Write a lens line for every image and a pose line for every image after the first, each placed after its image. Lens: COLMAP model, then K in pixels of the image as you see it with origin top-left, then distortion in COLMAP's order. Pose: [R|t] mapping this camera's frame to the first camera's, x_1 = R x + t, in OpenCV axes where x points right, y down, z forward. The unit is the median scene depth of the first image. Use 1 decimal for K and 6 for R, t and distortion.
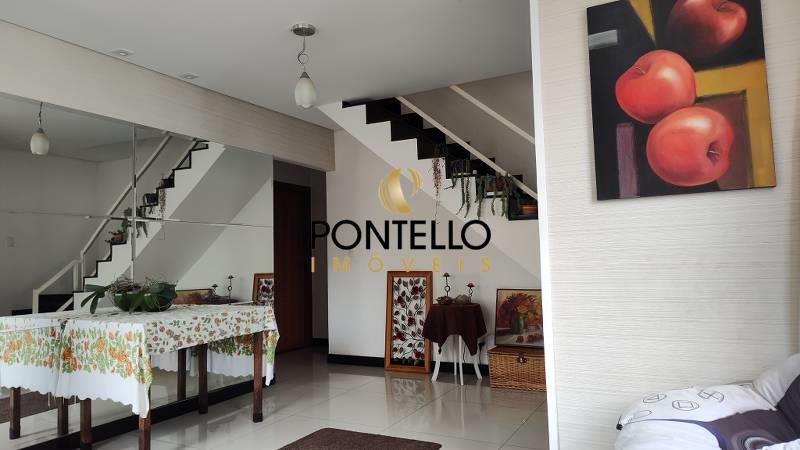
lens RADIAL K [[548.7, 0, 400.0], [0, 548.7, 225.0], [0, 0, 1]] dist [0.051714, -0.070384]
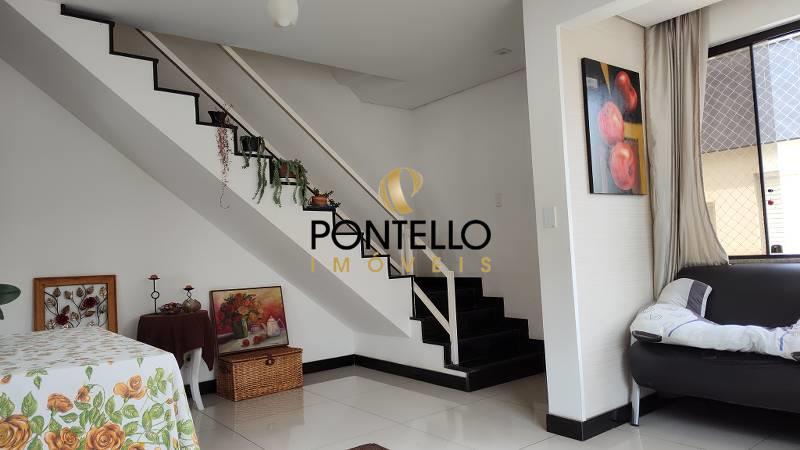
lens RADIAL K [[548.7, 0, 400.0], [0, 548.7, 225.0], [0, 0, 1]] dist [0.051714, -0.070384]
pose [[0.410013, 0.056092, 0.910353, -0.517620], [-0.018578, 0.998414, -0.053151, 0.055748], [-0.911891, 0.004880, 0.410404, 0.389660]]
